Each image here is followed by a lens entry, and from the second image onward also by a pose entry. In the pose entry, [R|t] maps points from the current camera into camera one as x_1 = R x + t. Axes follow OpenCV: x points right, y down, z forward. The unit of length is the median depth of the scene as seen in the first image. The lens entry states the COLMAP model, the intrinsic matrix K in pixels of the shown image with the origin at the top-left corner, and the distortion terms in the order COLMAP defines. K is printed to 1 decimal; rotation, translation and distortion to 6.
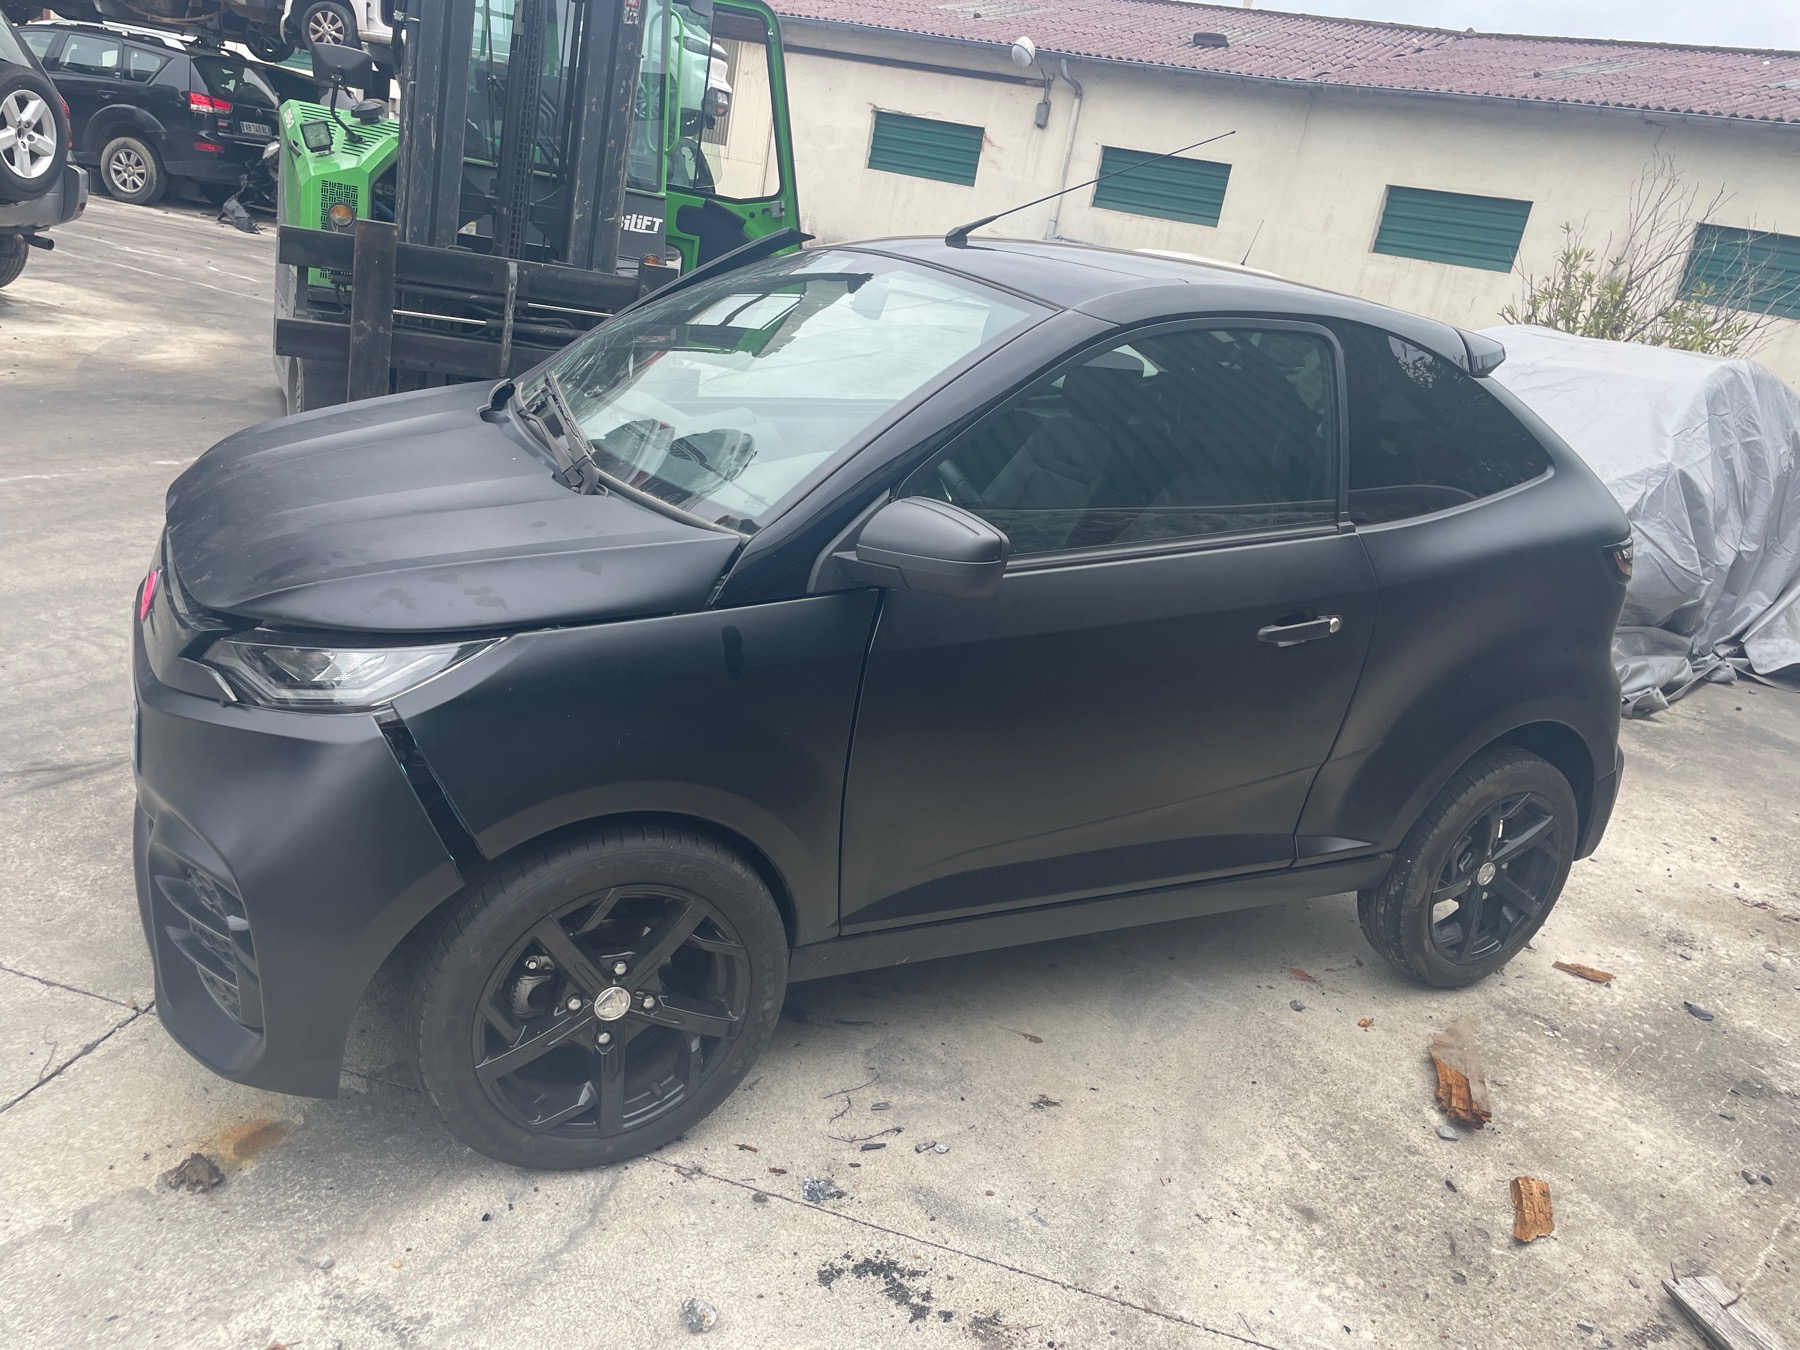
lens RADIAL K [[1366.5, 0, 890.9], [0, 1366.5, 670.0], [0, 0, 1]] dist [0.080275, -0.108766]
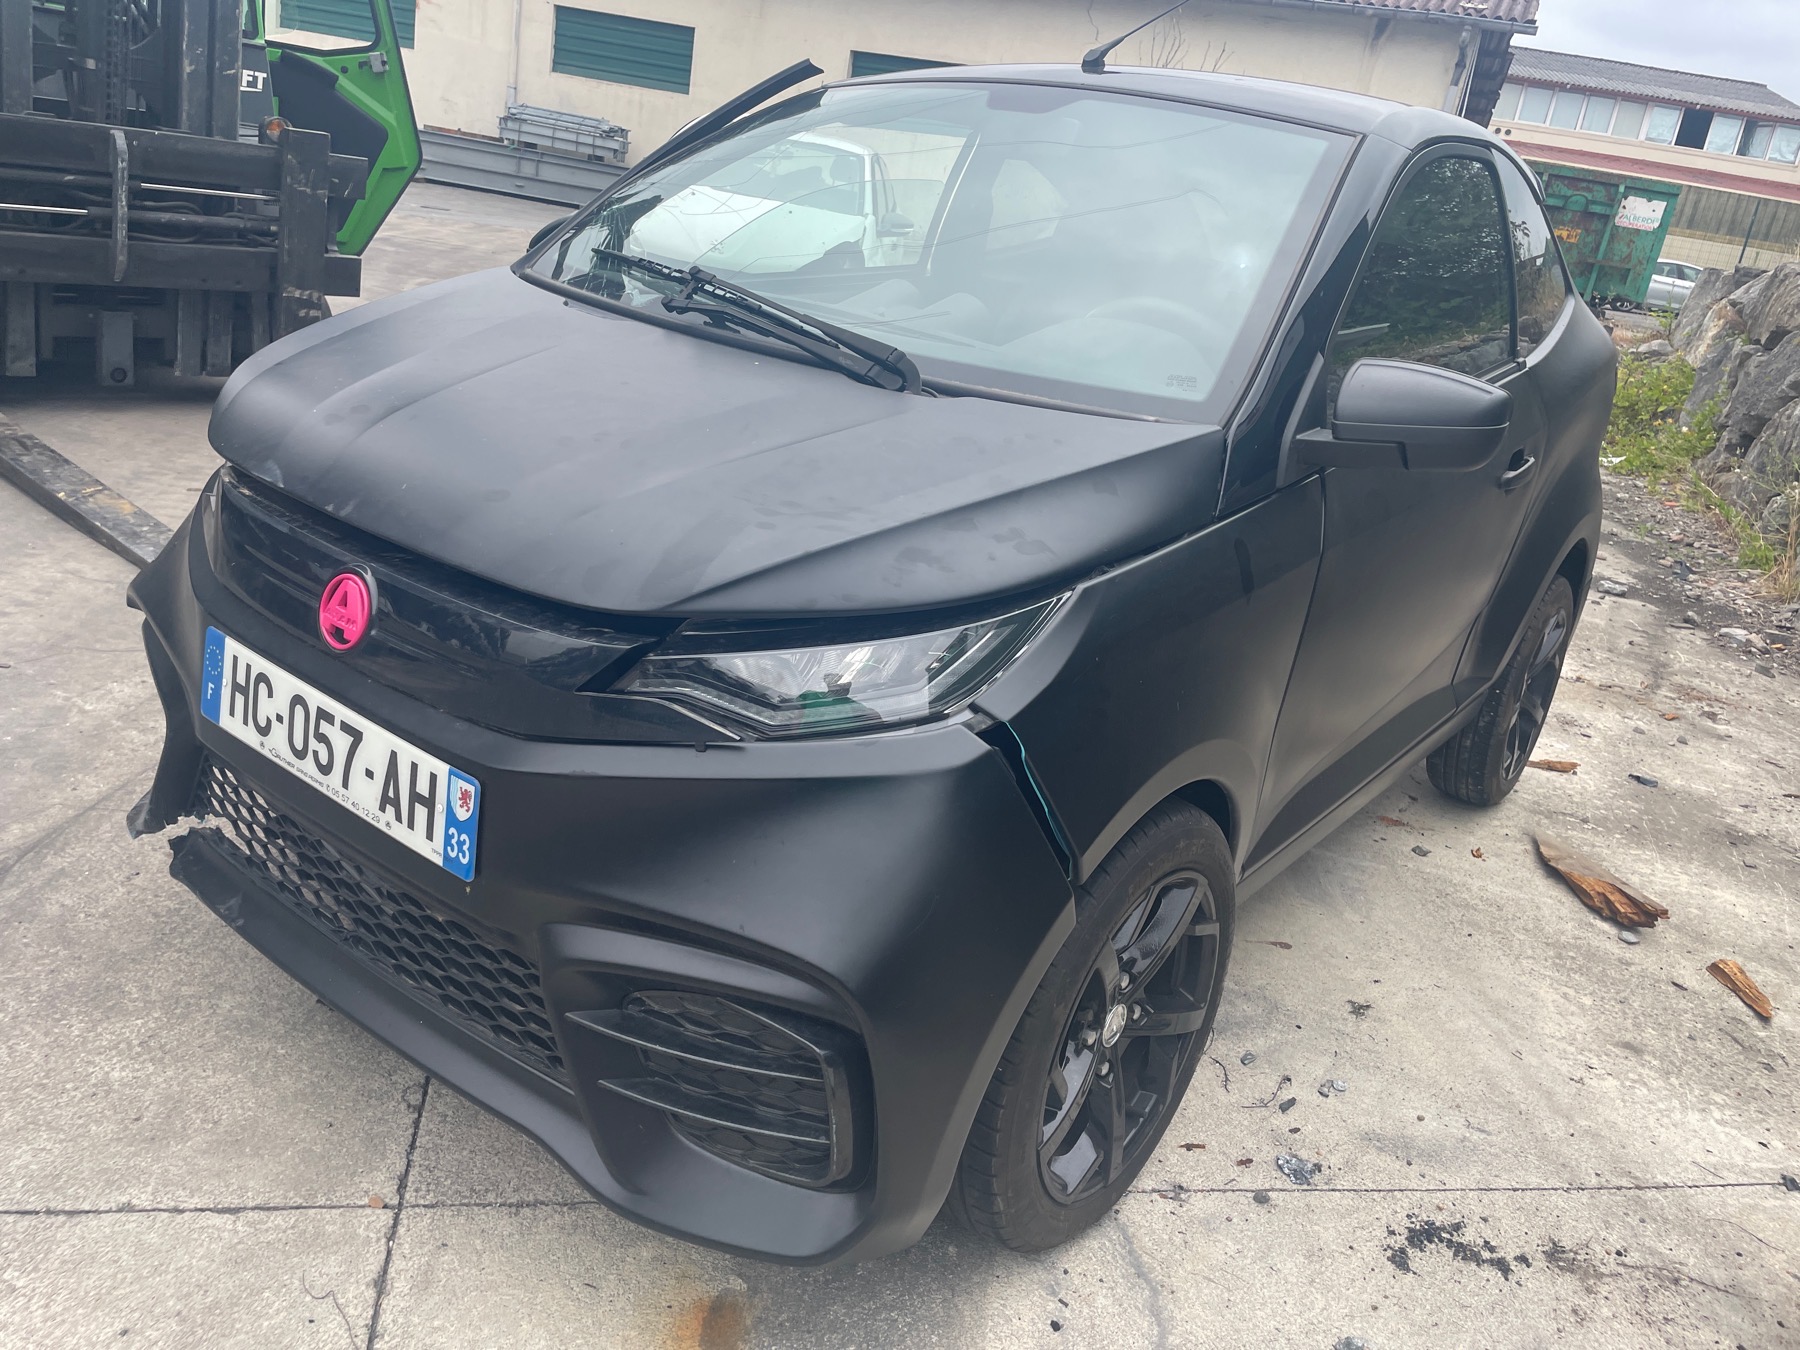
lens RADIAL K [[1366.5, 0, 879.0], [0, 1366.5, 663.5], [0, 0, 1]] dist [0.080275, -0.108766]
pose [[0.918002, -0.161889, 0.362029, -0.368591], [0.133828, 0.985796, 0.101469, -0.042100], [-0.373313, -0.044700, 0.926628, 0.196604]]
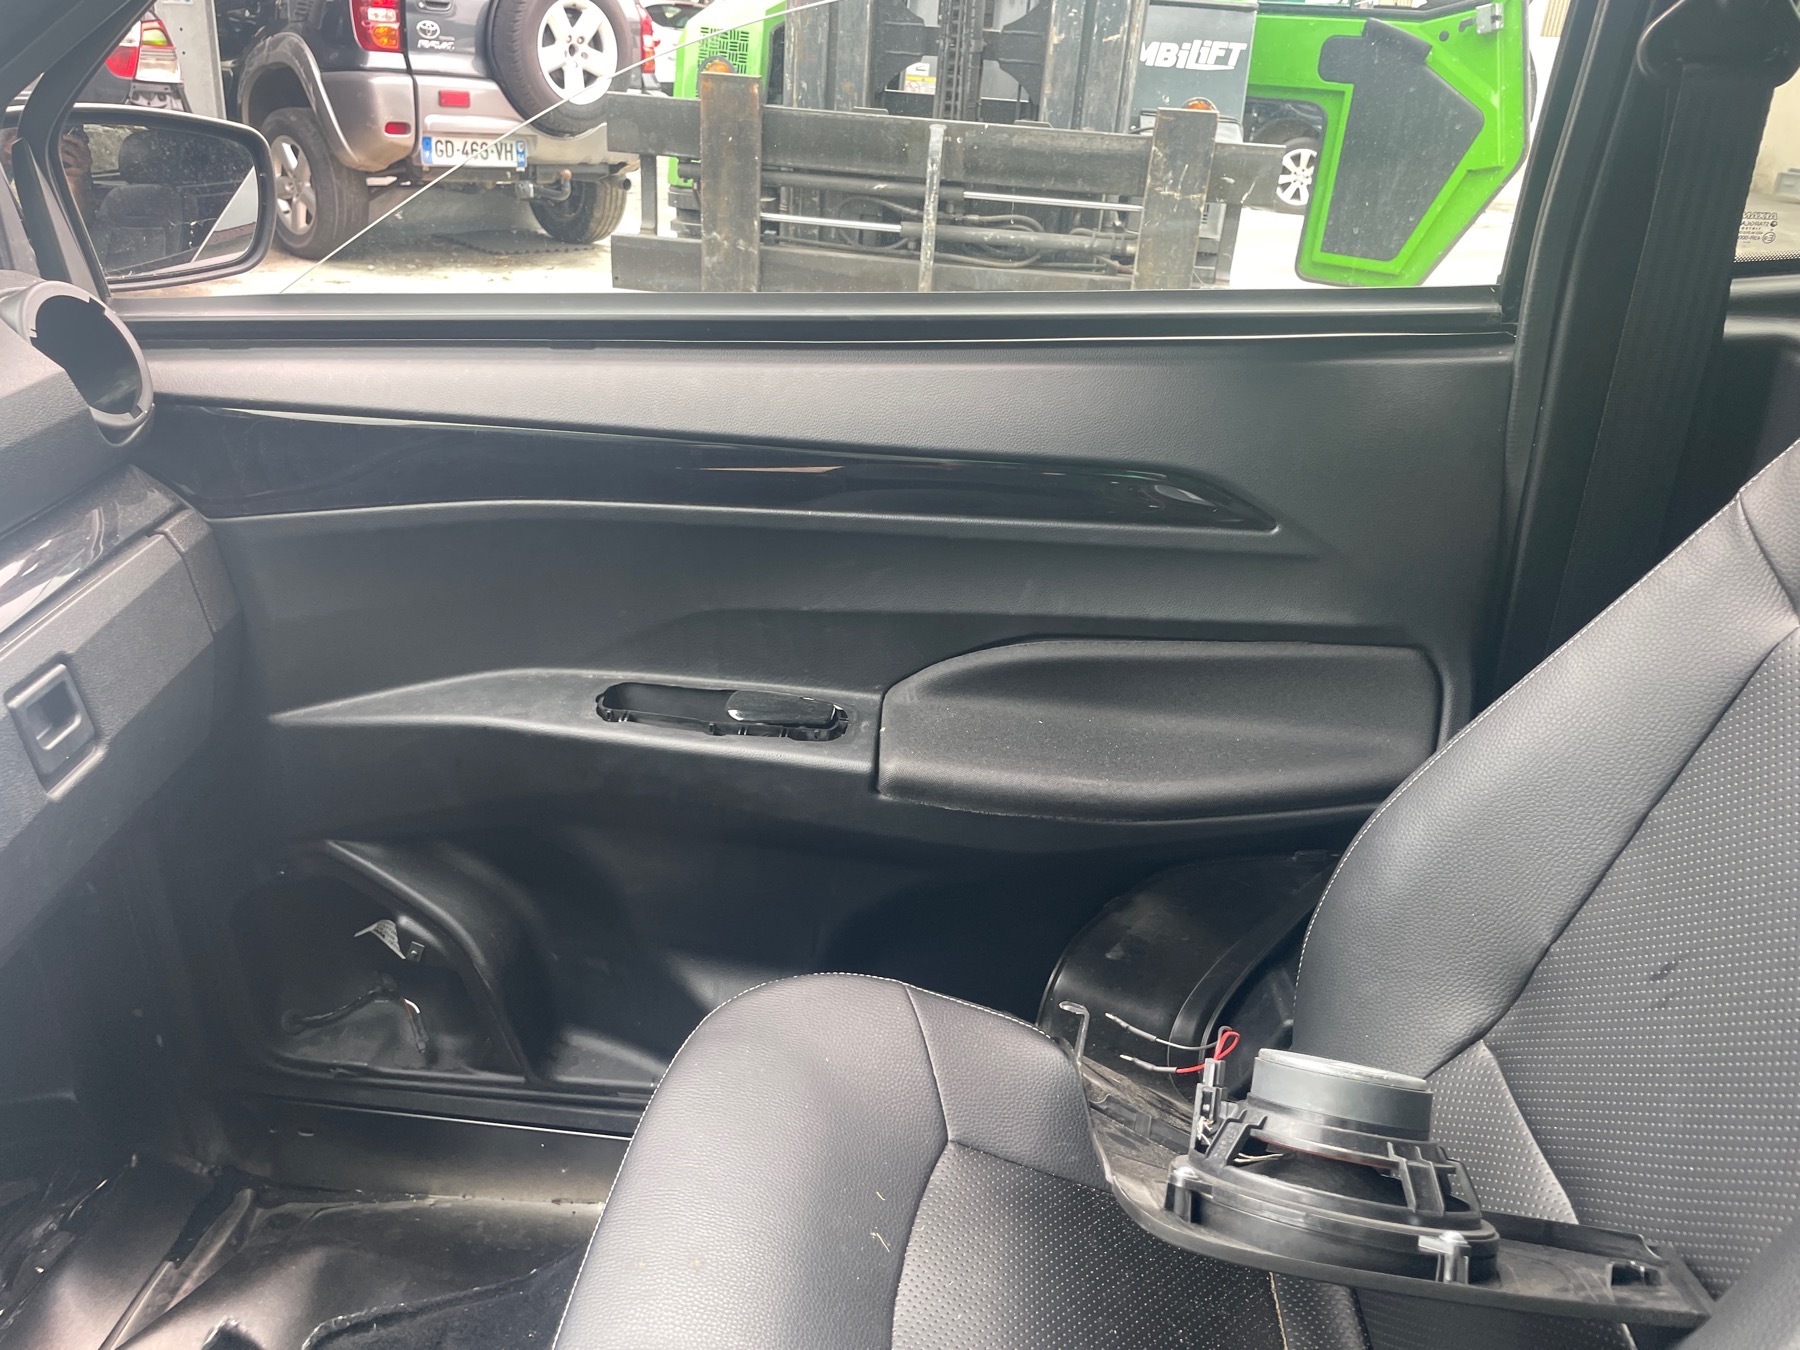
lens RADIAL K [[1366.5, 0, 882.1], [0, 1366.5, 660.9], [0, 0, 1]] dist [0.080275, -0.108766]
pose [[0.834875, 0.112850, -0.538748, 0.111516], [-0.102473, 0.993513, 0.049309, -0.147833], [0.540817, 0.014040, 0.841023, 0.818363]]
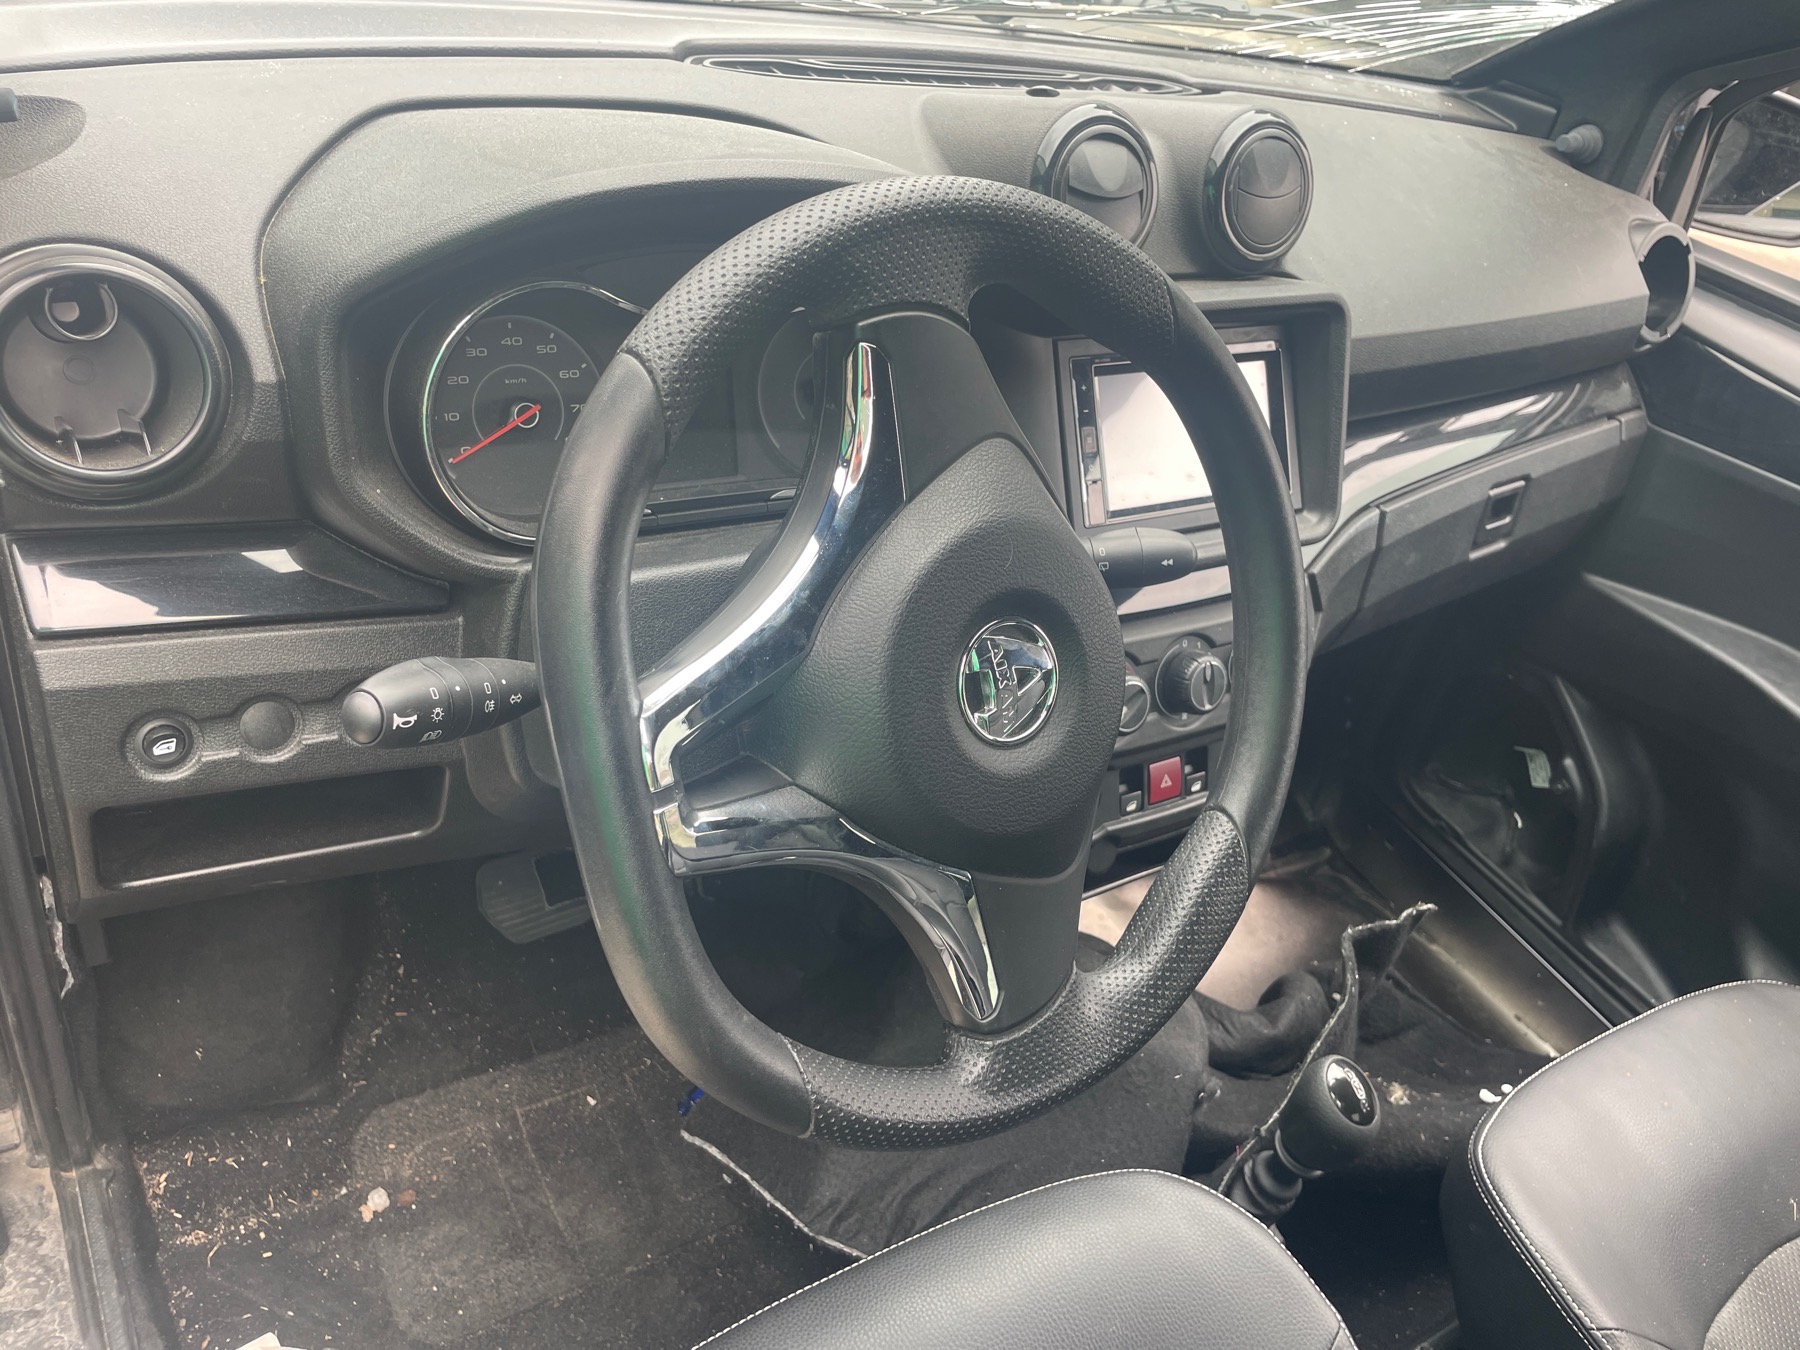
lens RADIAL K [[1366.5, 0, 903.0], [0, 1366.5, 653.5], [0, 0, 1]] dist [0.080275, -0.108766]
pose [[0.093508, 0.497530, -0.862392, 0.168471], [-0.512237, 0.766793, 0.386836, -0.142466], [0.853739, 0.405576, 0.326555, 0.717895]]
